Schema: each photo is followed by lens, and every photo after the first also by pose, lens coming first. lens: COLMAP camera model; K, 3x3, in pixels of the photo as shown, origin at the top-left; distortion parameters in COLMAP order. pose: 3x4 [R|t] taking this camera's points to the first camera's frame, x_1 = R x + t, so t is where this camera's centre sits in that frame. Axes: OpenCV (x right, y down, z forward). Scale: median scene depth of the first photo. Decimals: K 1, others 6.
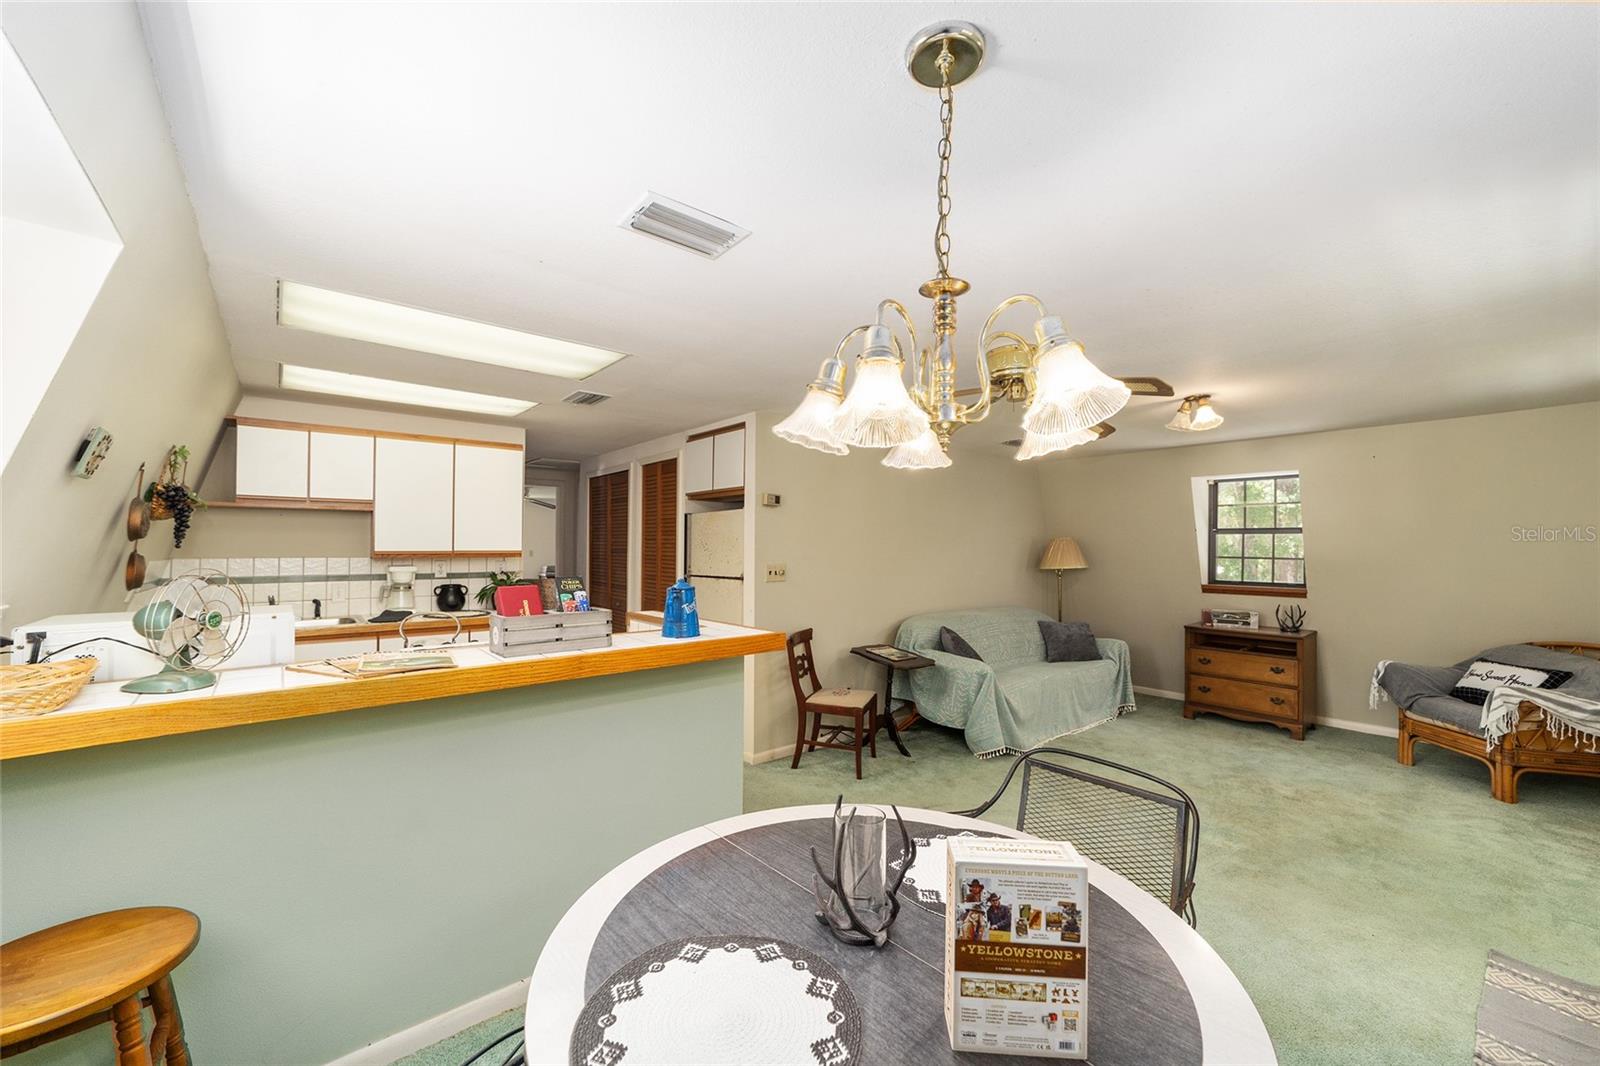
lens RADIAL K [[619.2, 0, 801.3], [0, 619.2, 542.3], [0, 0, 1]] dist [-0.005684, 0.003636]
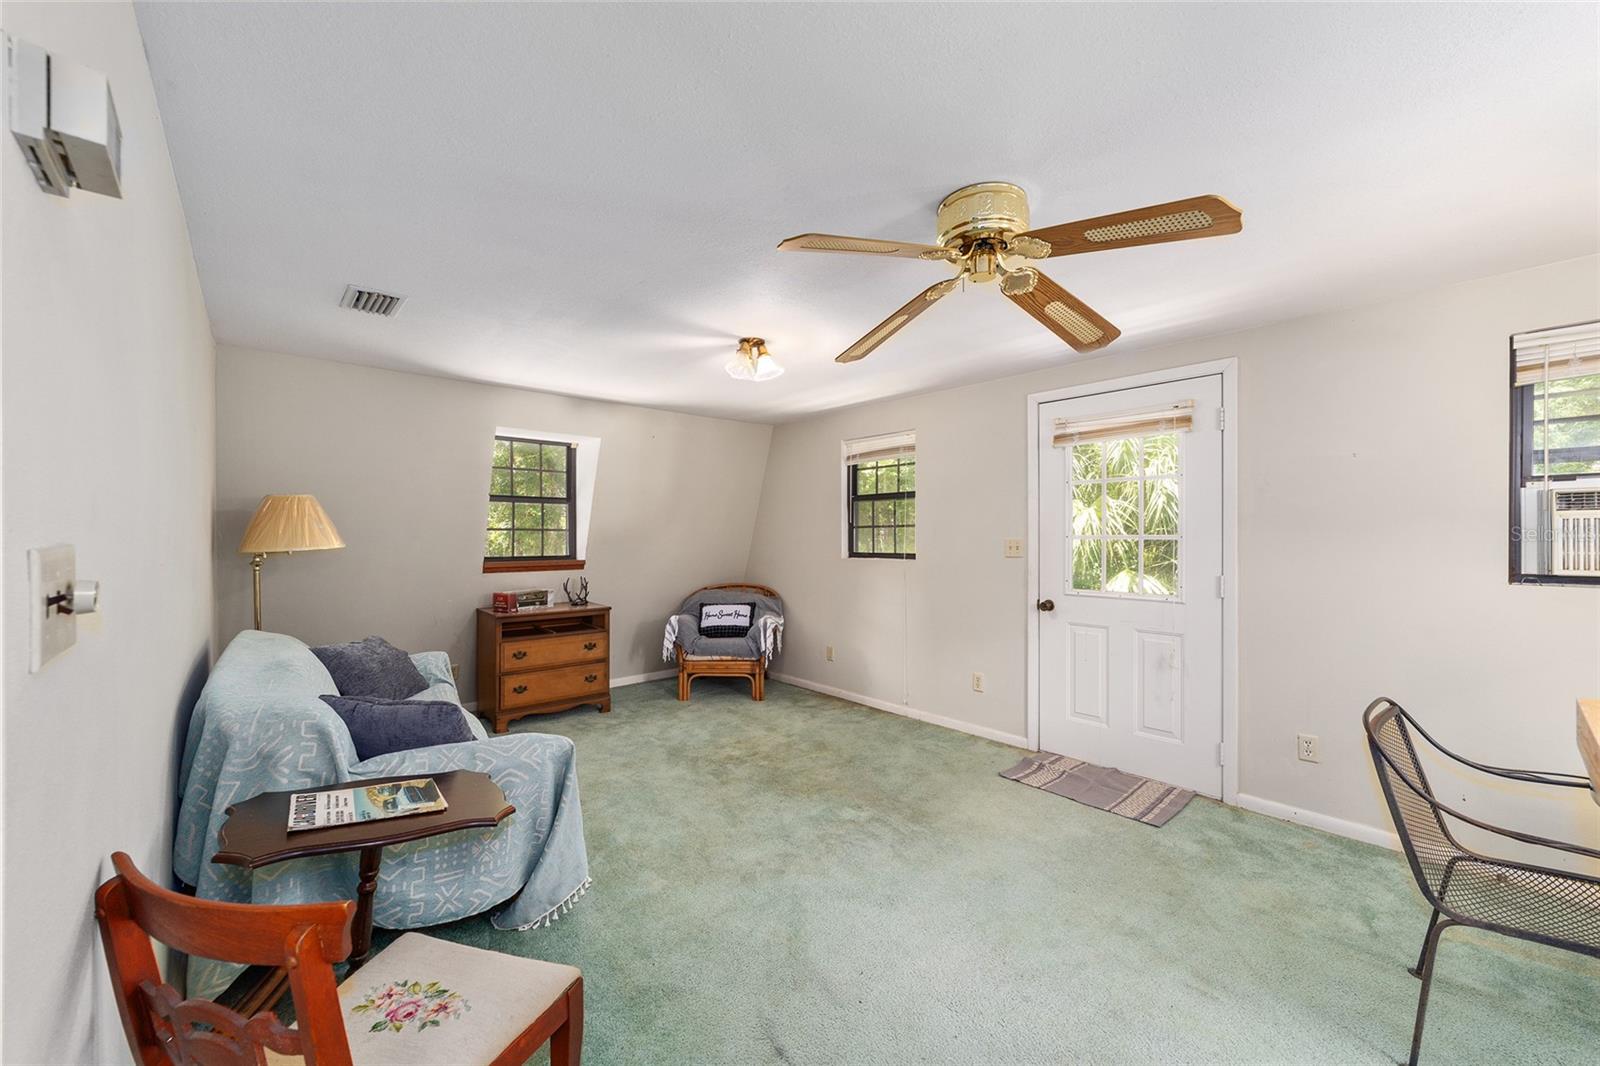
lens RADIAL K [[619.2, 0, 800.5], [0, 619.2, 529.4], [0, 0, 1]] dist [-0.005684, 0.003636]
pose [[-0.036314, -0.003782, 0.999333, -0.219519], [-0.014358, 0.999892, 0.003263, 0.020738], [-0.999237, -0.014230, -0.036364, 0.798391]]
